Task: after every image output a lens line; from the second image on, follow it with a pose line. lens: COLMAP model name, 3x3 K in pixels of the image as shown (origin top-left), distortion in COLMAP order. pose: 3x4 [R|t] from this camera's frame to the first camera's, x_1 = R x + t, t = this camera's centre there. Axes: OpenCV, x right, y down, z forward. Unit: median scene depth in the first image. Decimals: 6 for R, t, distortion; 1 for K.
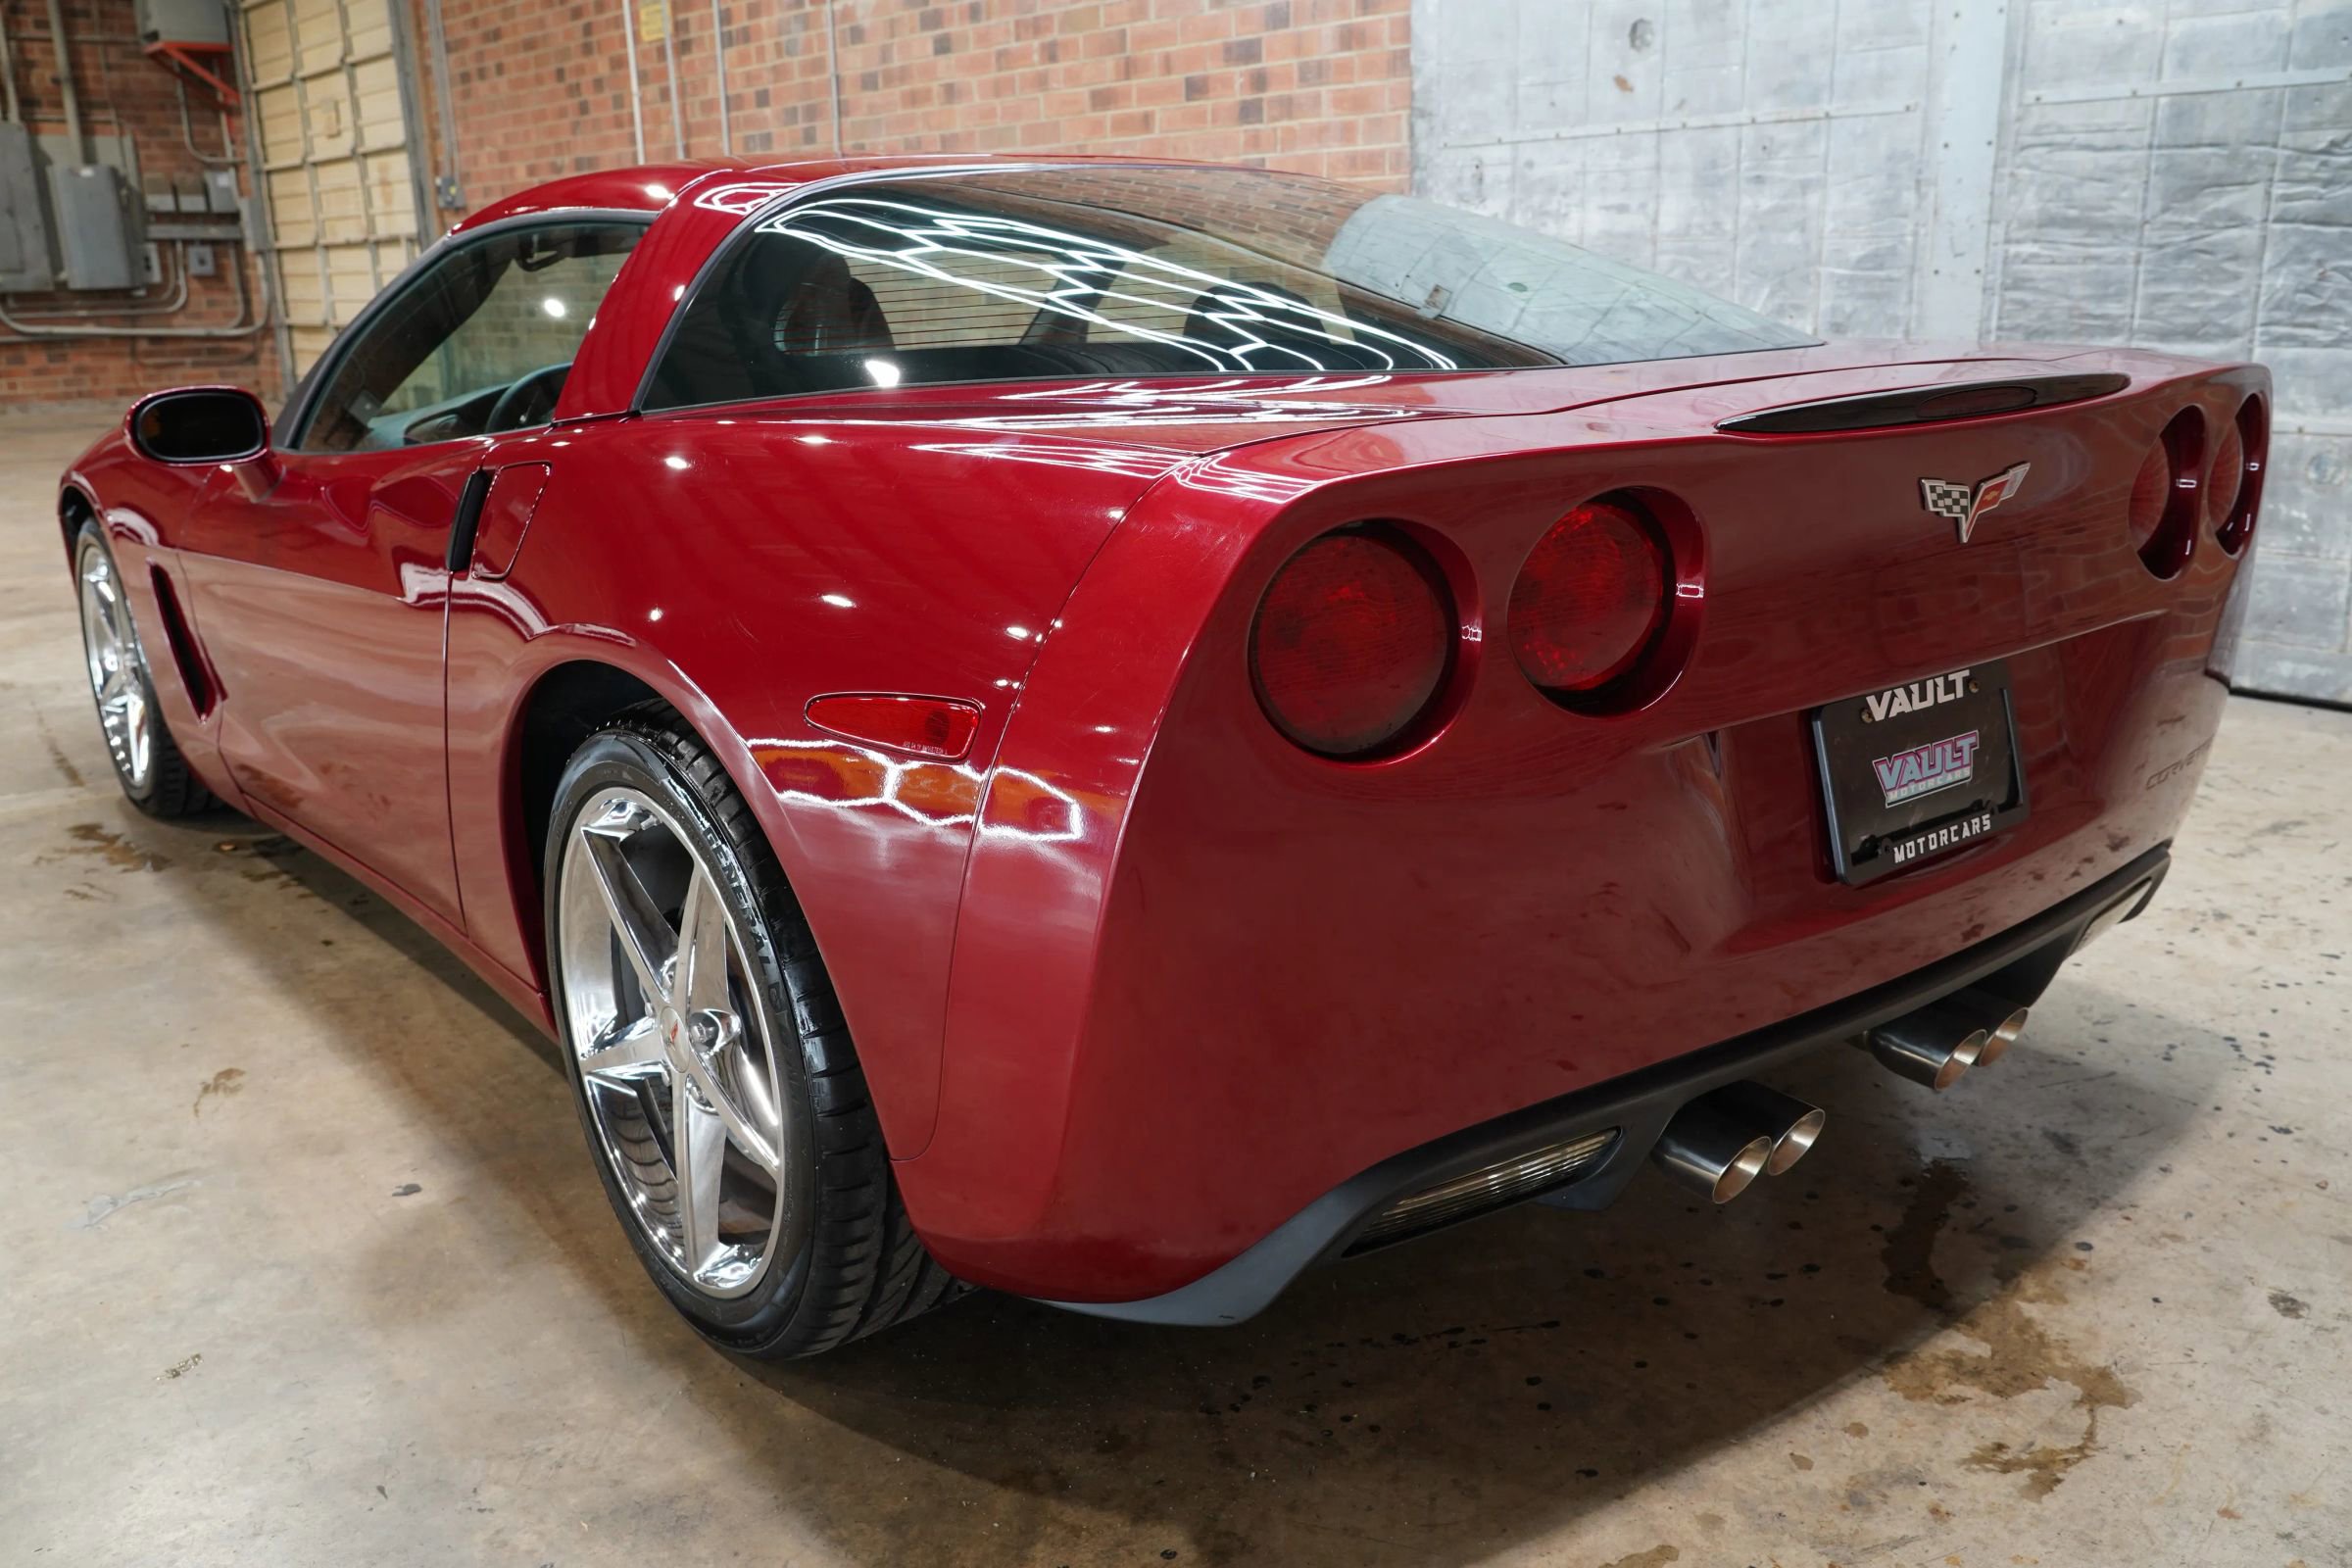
lens RADIAL K [[1928.1, 0, 1164.1], [0, 1928.1, 777.1], [0, 0, 1]] dist [0.016135, 0.001565]
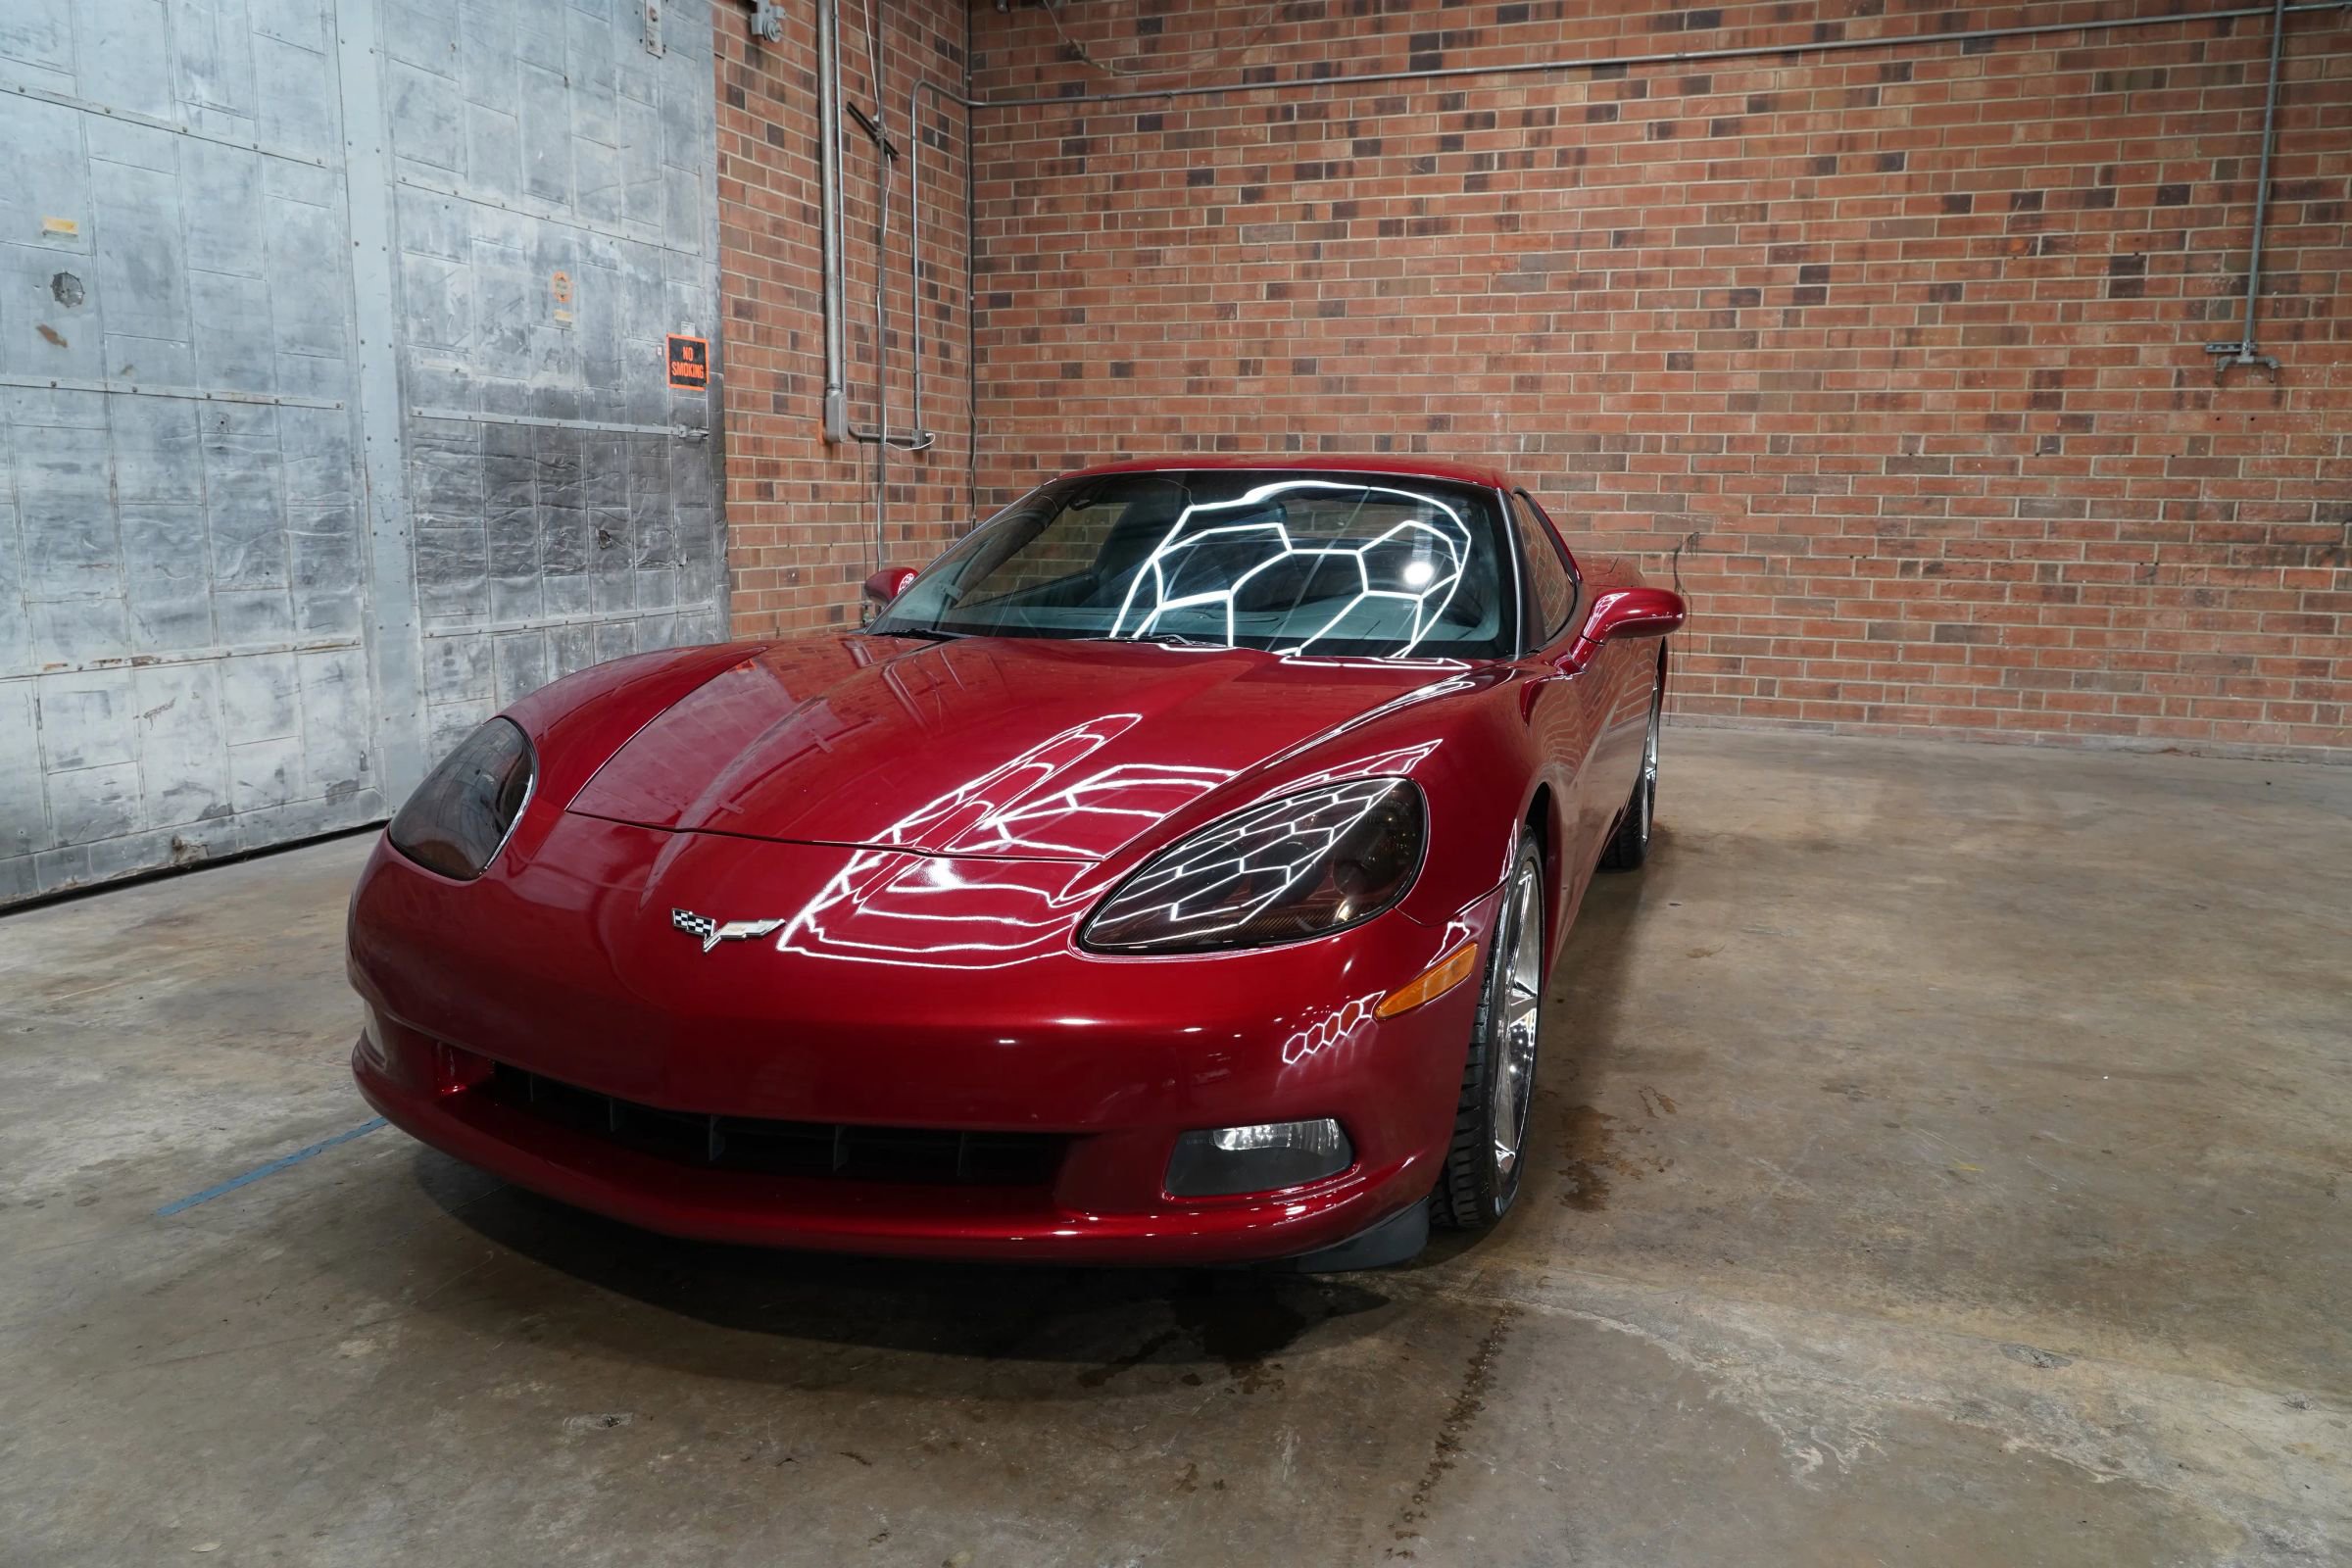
lens RADIAL K [[1601.3, 0, 1176.4], [0, 1601.3, 783.8], [0, 0, 1]] dist [-0.025892, 0.016810]
pose [[-0.517546, -0.128390, 0.845968, -0.831328], [0.227014, 0.932644, 0.280428, -0.293558], [-0.824991, 0.337181, -0.453540, 1.143319]]
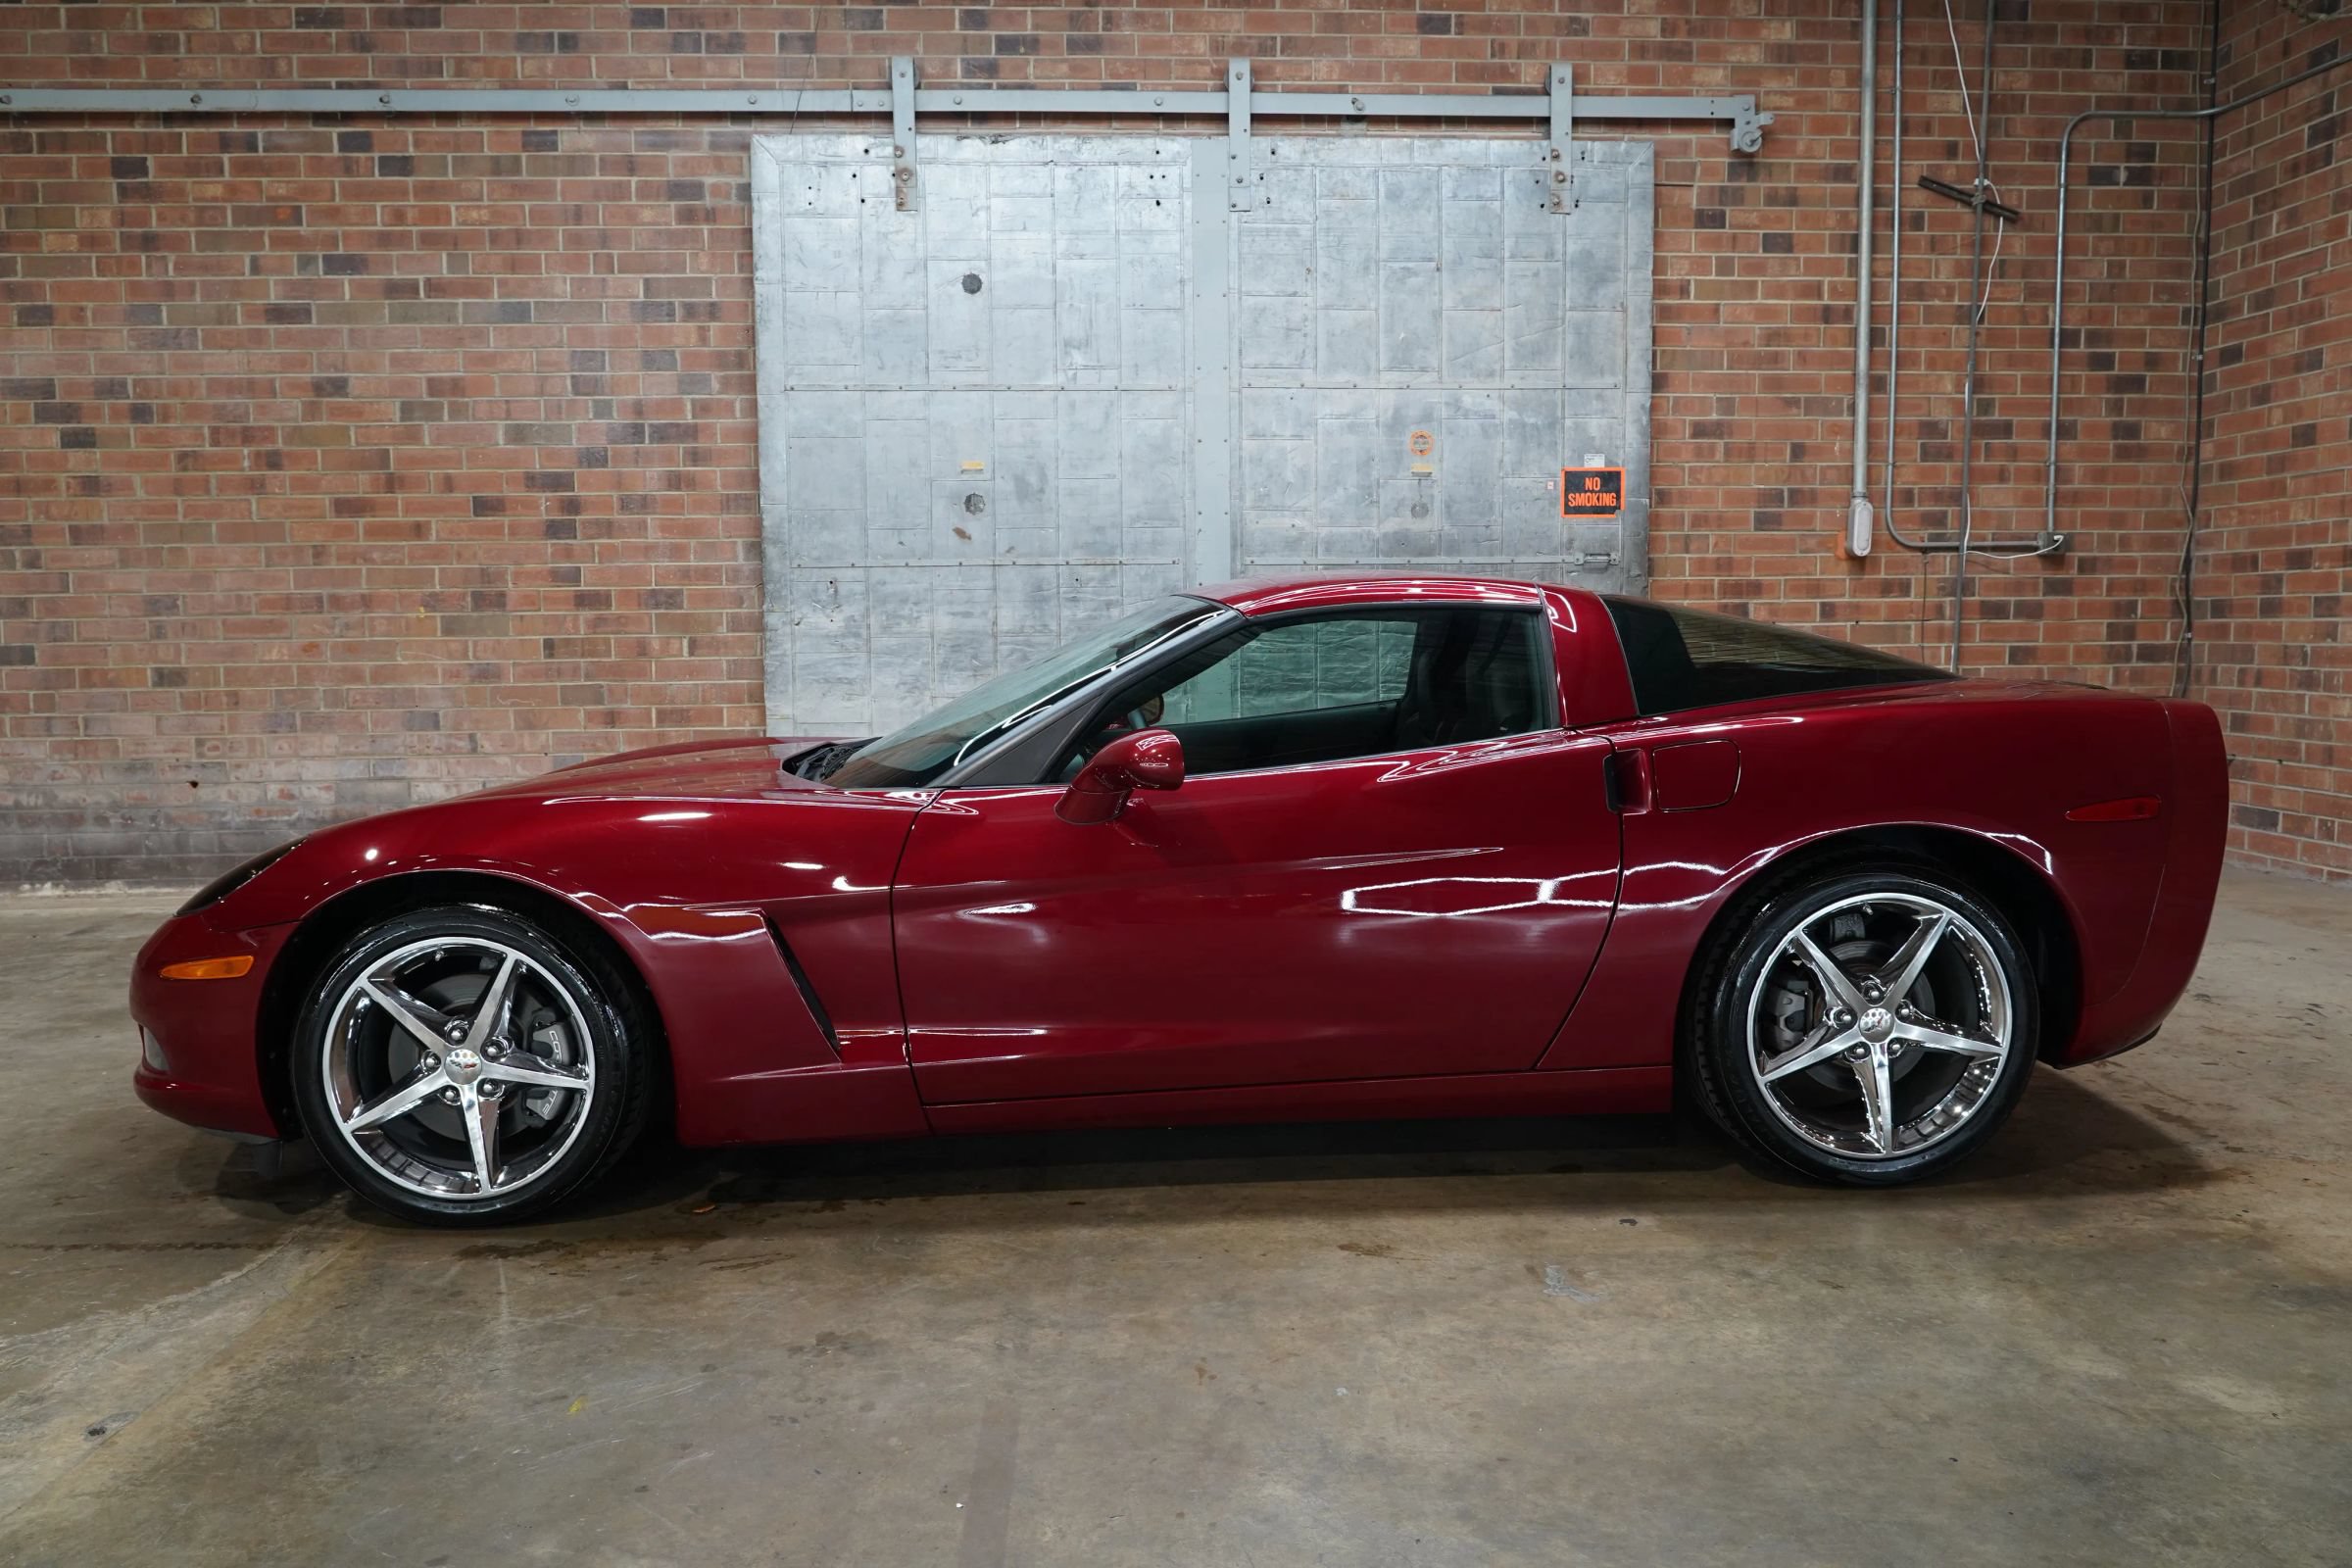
lens RADIAL K [[1601.3, 0, 1174.3], [0, 1601.3, 769.3], [0, 0, 1]] dist [-0.025892, 0.016810]
pose [[0.586046, -0.054720, 0.808428, -0.786859], [0.210809, 0.973655, -0.086916, -0.048899], [-0.782375, 0.221361, 0.582142, 0.232926]]
